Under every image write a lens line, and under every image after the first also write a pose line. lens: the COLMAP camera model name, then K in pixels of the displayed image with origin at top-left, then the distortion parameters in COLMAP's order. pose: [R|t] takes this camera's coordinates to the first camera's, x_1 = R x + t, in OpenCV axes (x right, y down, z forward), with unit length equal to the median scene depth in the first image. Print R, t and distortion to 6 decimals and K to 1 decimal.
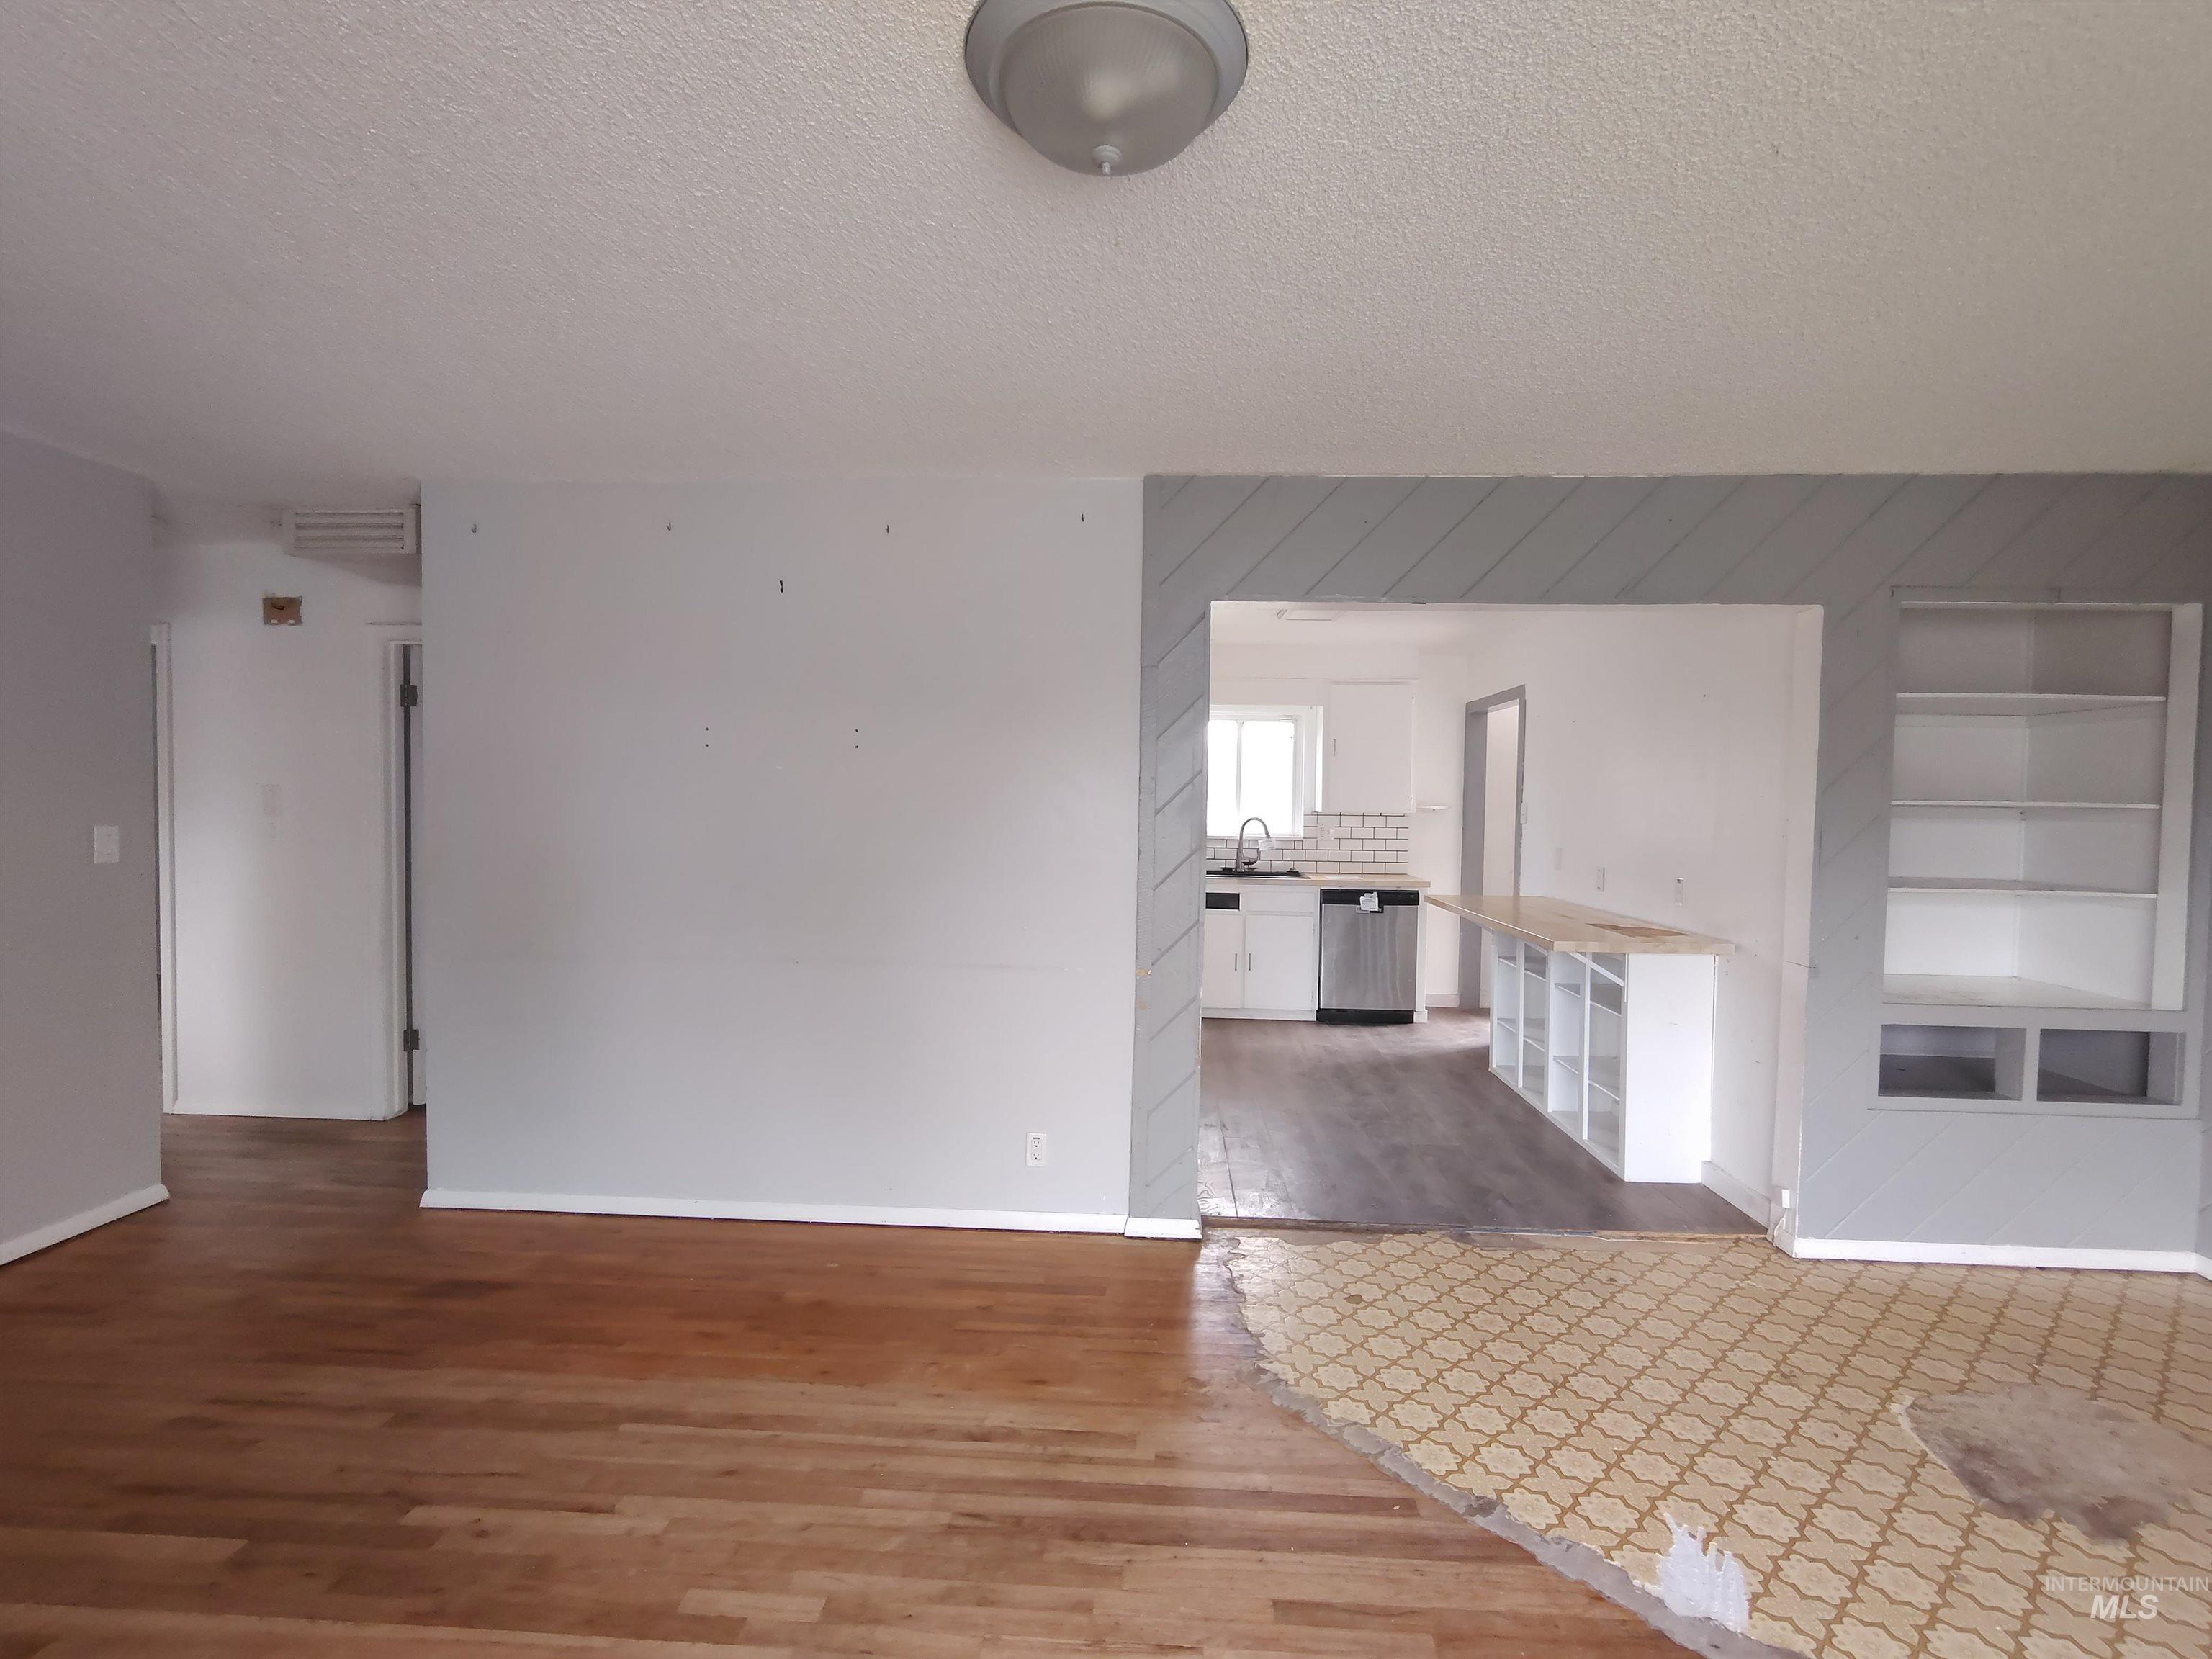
lens RADIAL K [[1034.3, 0, 1106.0], [0, 1034.3, 829.5], [0, 0, 1]] dist [-0.014334, 0.009148]
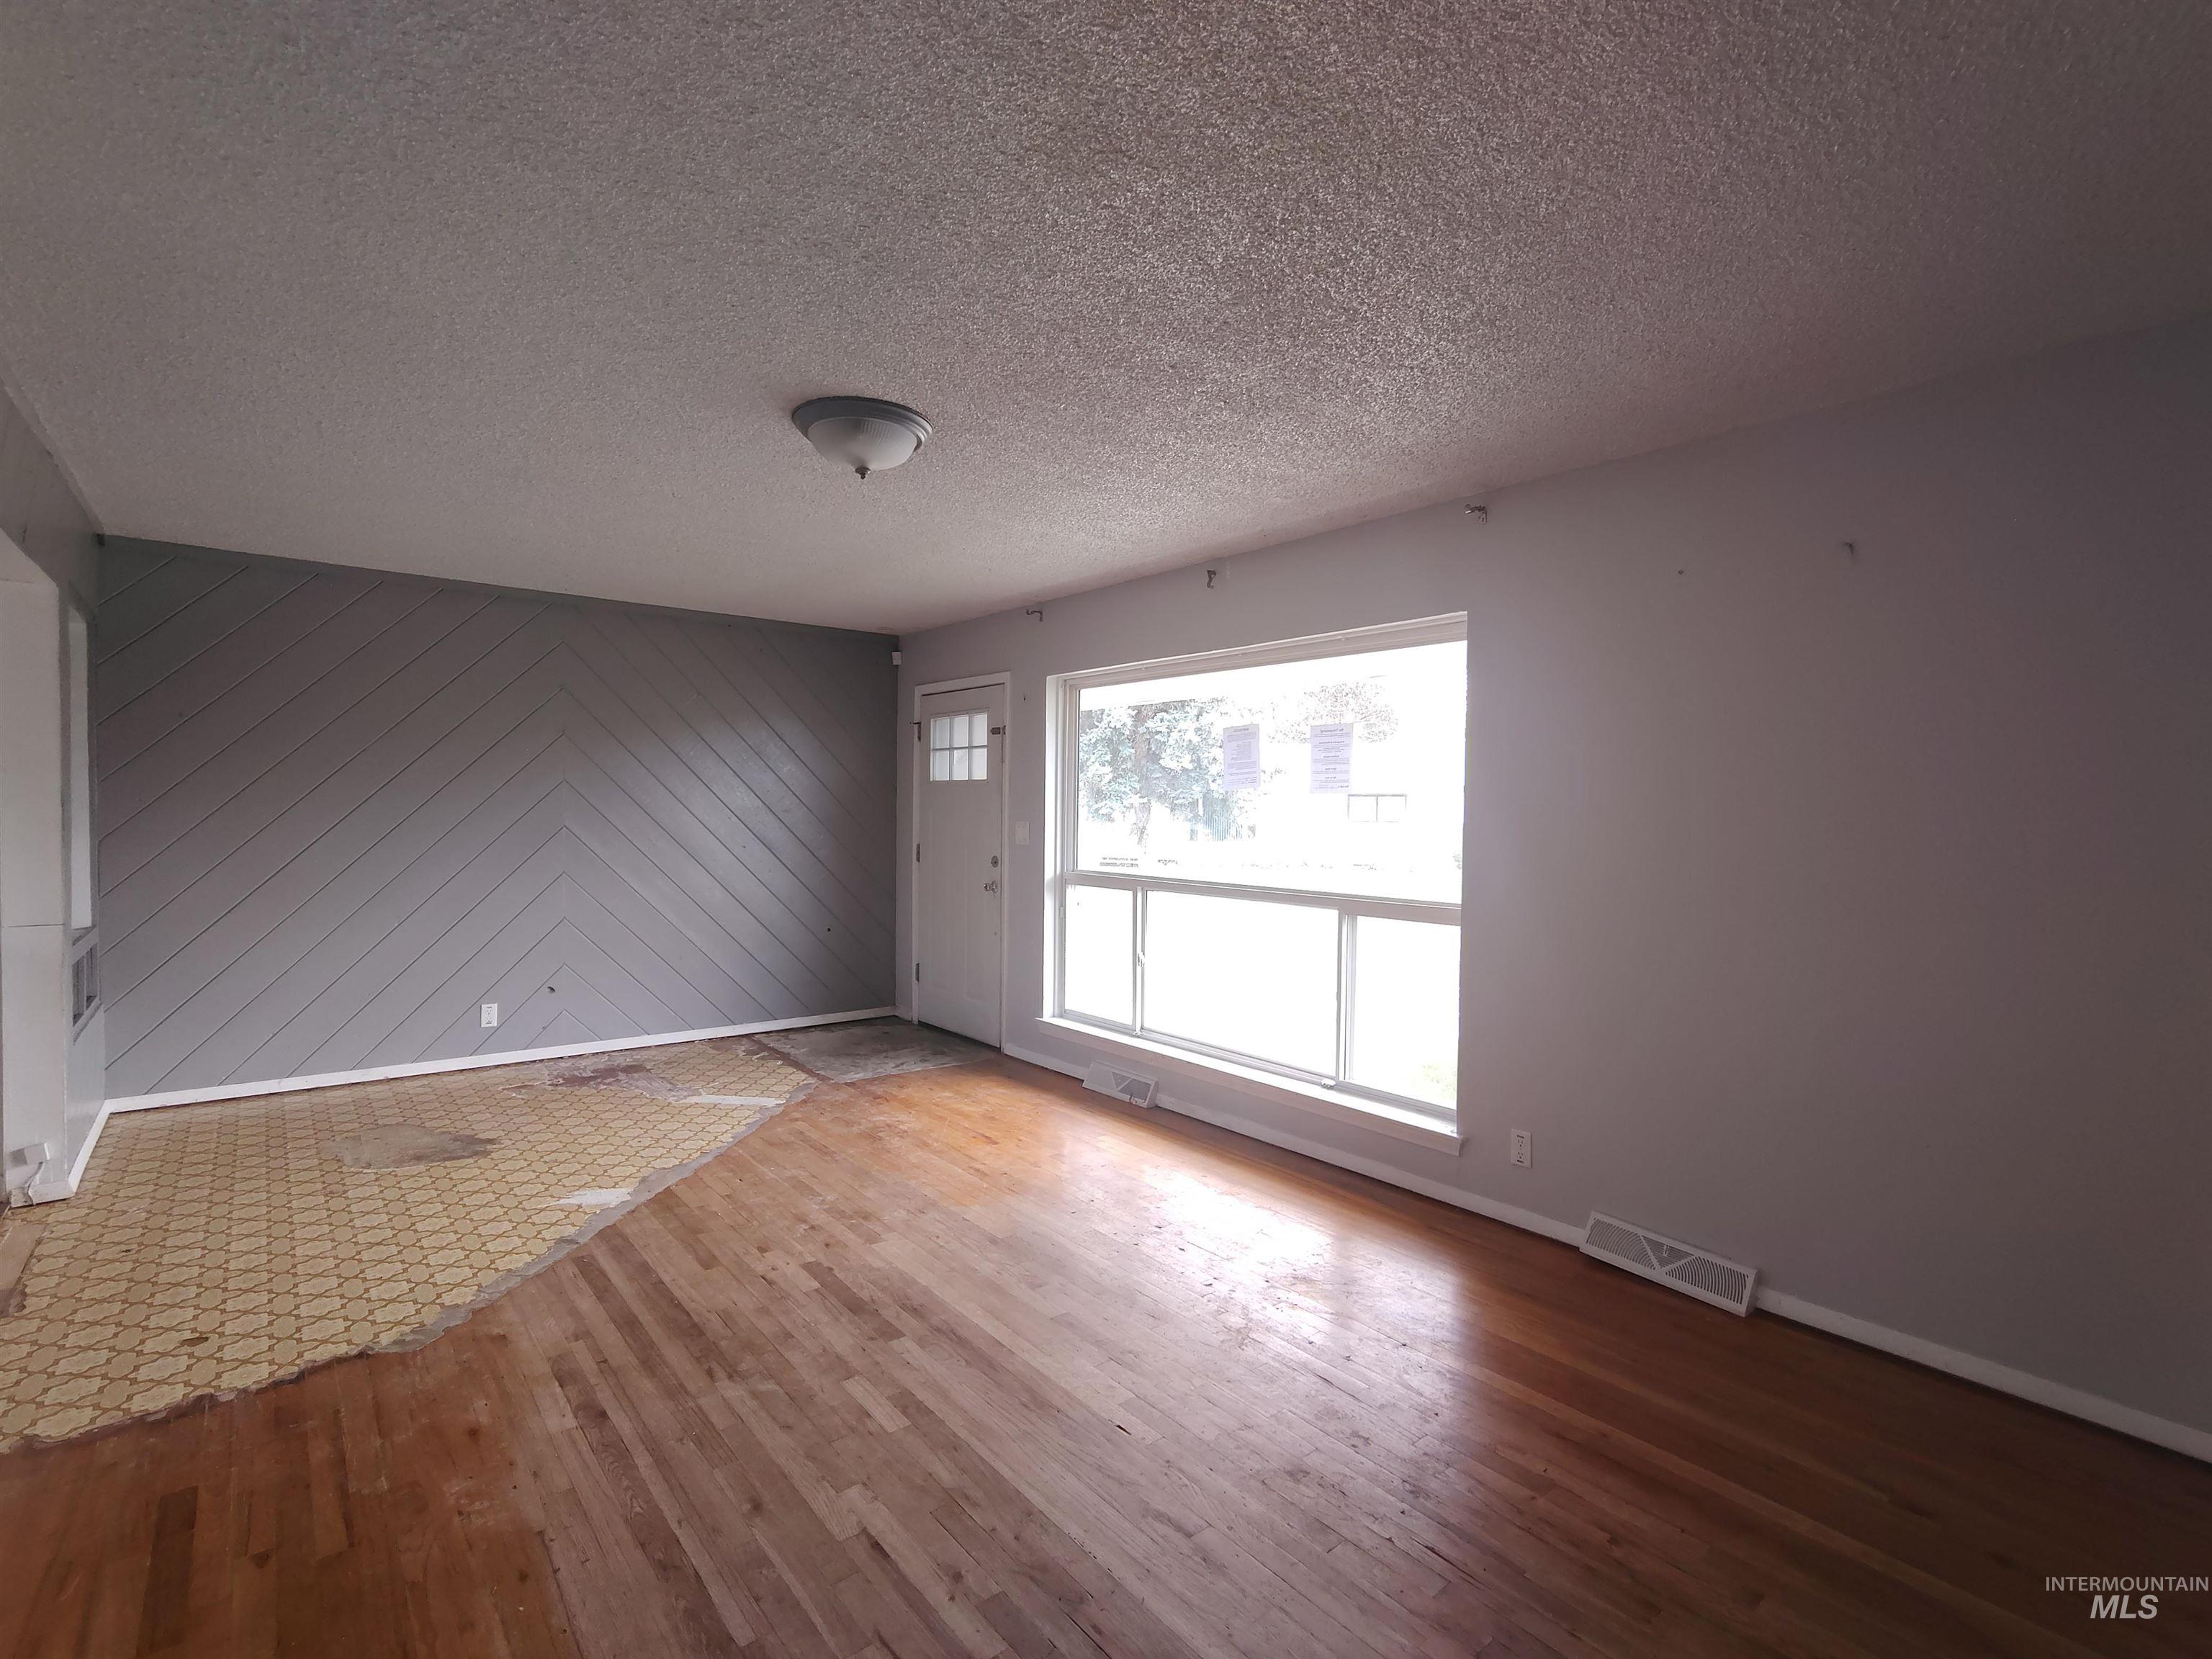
lens RADIAL K [[1044.7, 0, 1106.0], [0, 1044.7, 829.5], [0, 0, 1]] dist [-0.014459, 0.007377]
pose [[-0.675260, -0.039327, 0.736531, -1.127502], [-0.004579, 0.998782, 0.049132, -0.030683], [-0.737565, 0.029804, -0.674618, 1.250476]]
